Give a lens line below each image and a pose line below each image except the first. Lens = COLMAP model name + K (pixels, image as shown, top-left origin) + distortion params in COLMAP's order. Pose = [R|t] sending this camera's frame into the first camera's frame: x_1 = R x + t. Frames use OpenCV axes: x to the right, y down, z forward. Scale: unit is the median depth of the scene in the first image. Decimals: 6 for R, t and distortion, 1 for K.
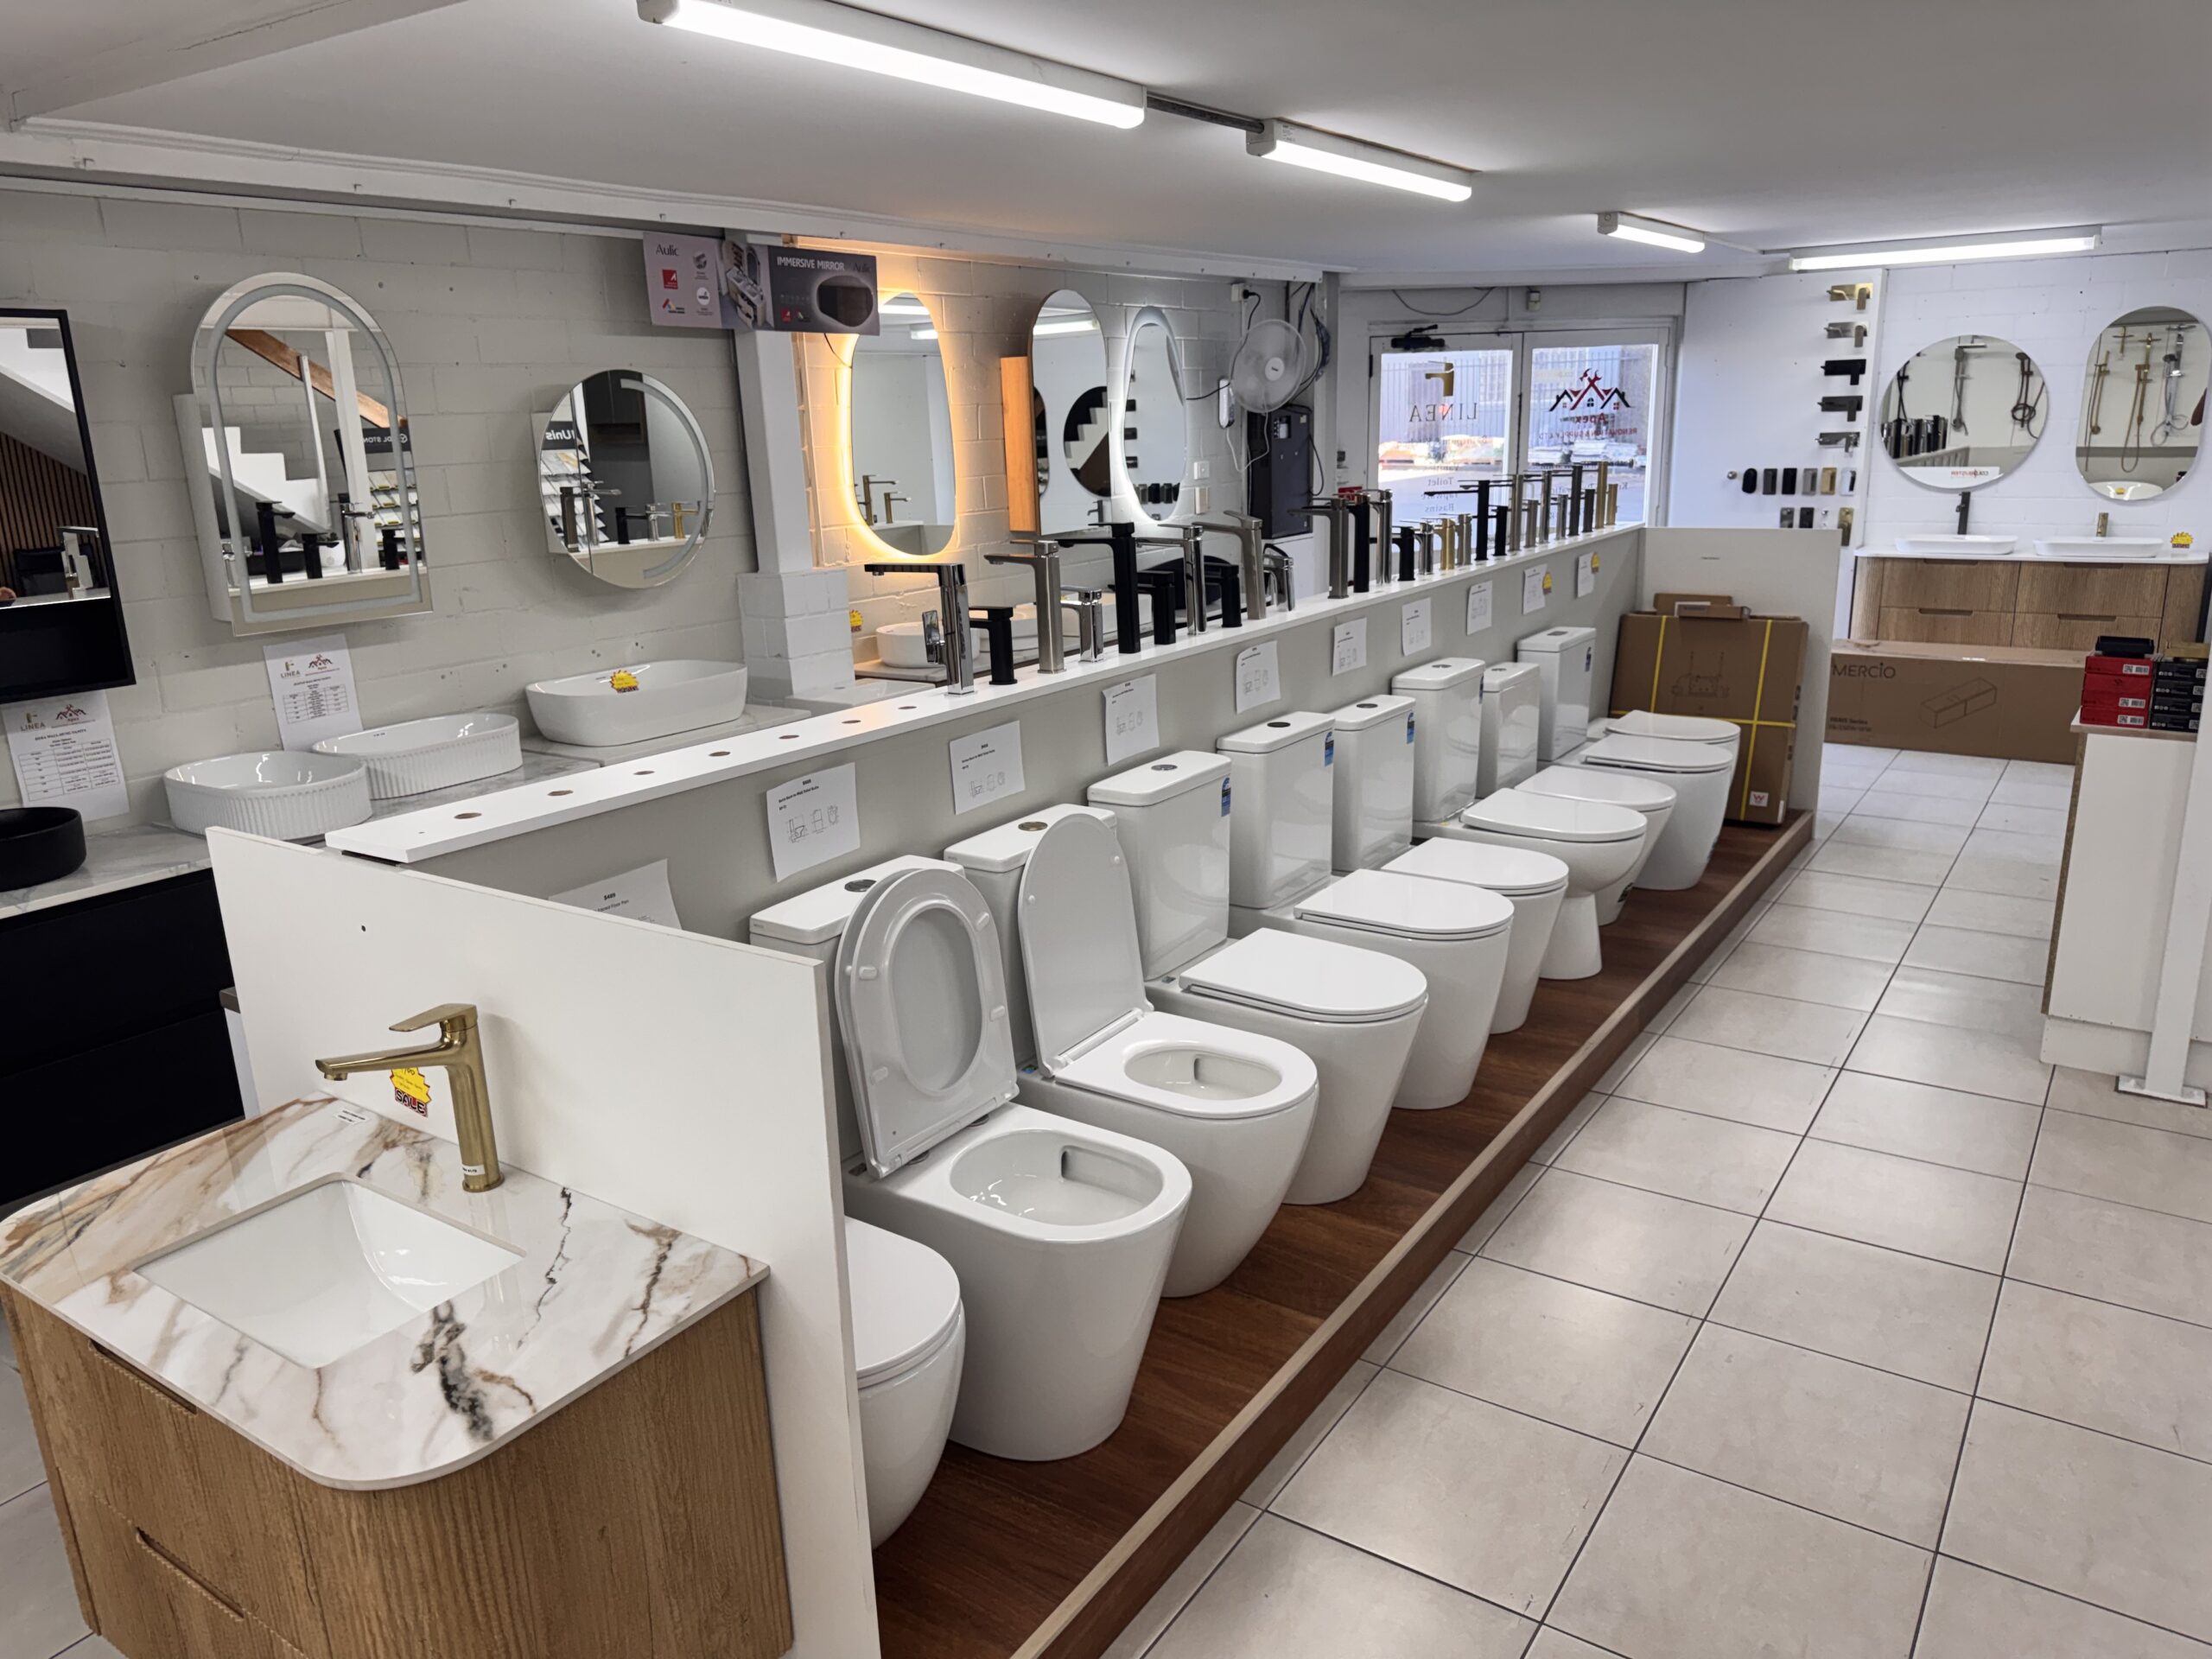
lens RADIAL K [[1563.3, 0, 1106.4], [0, 1563.3, 823.1], [0, 0, 1]] dist [-0.000177, -0.003260]
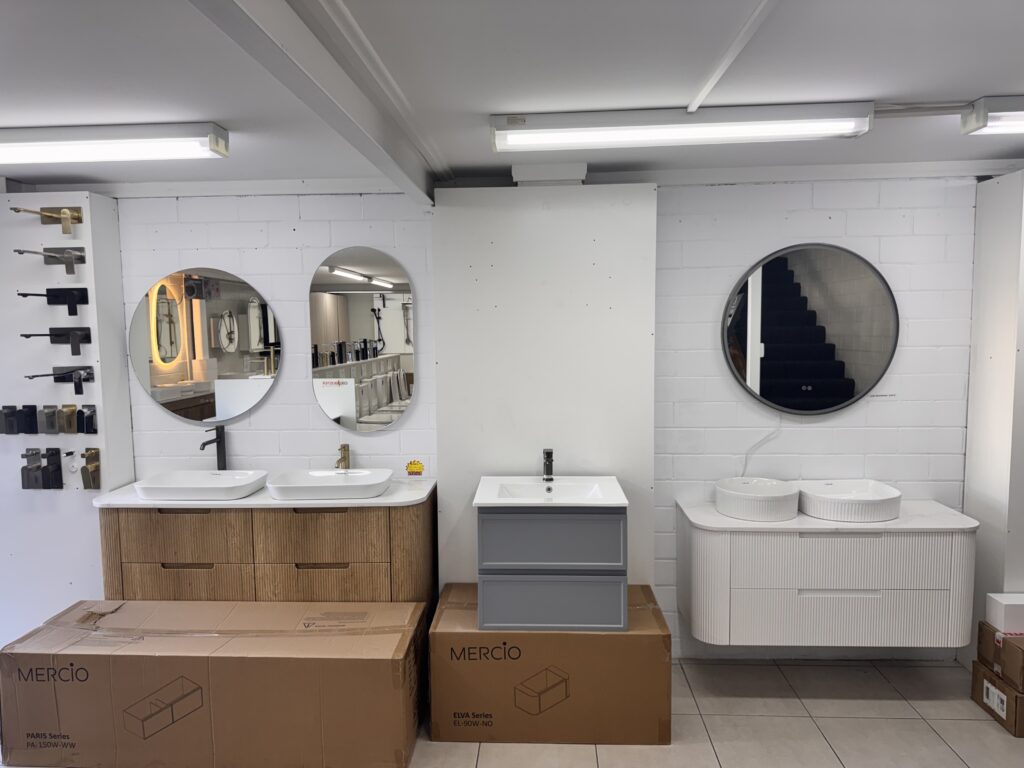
lens RADIAL K [[722.9, 0, 506.3], [0, 722.9, 382.3], [0, 0, 1]] dist [0.062857, -0.094731]
pose [[0.851043, -0.023943, 0.524550, 0.464053], [0.117257, 0.982400, -0.145400, -0.151996], [-0.511836, 0.185248, 0.838872, 0.525849]]
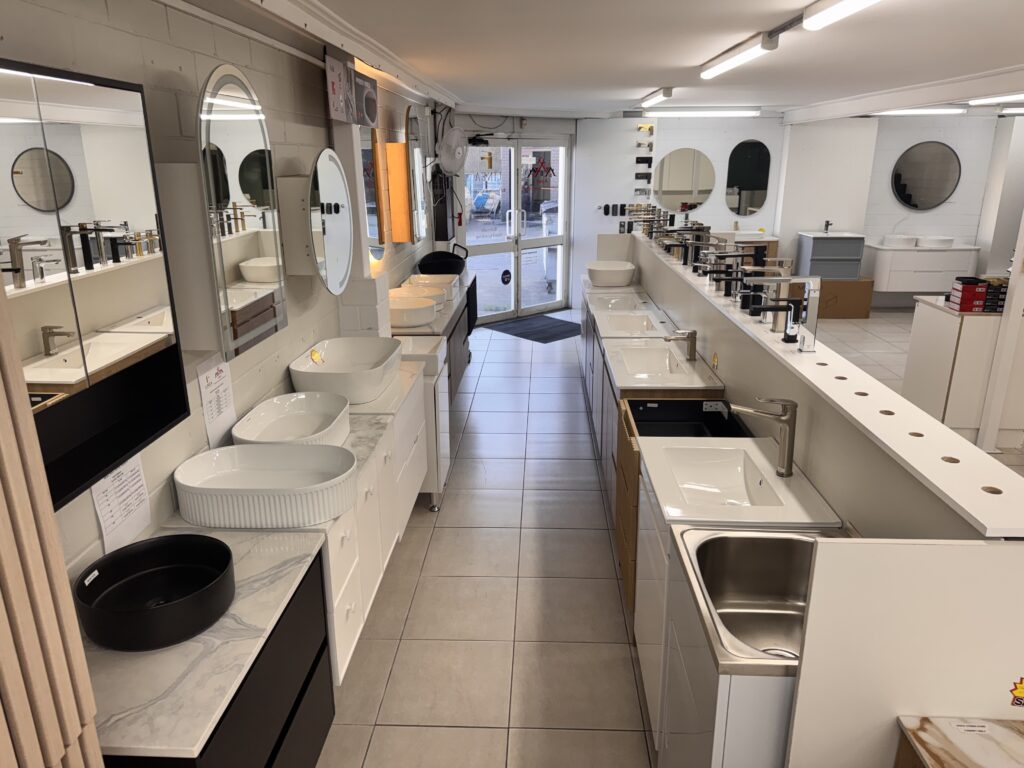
lens RADIAL K [[719.5, 0, 507.3], [0, 719.5, 404.9], [0, 0, 1]] dist [-0.018894, -0.002195]
pose [[0.852526, -0.144079, 0.502435, -0.287187], [0.116158, 0.989445, 0.086638, -0.047811], [-0.509615, -0.015499, 0.860263, 0.180021]]
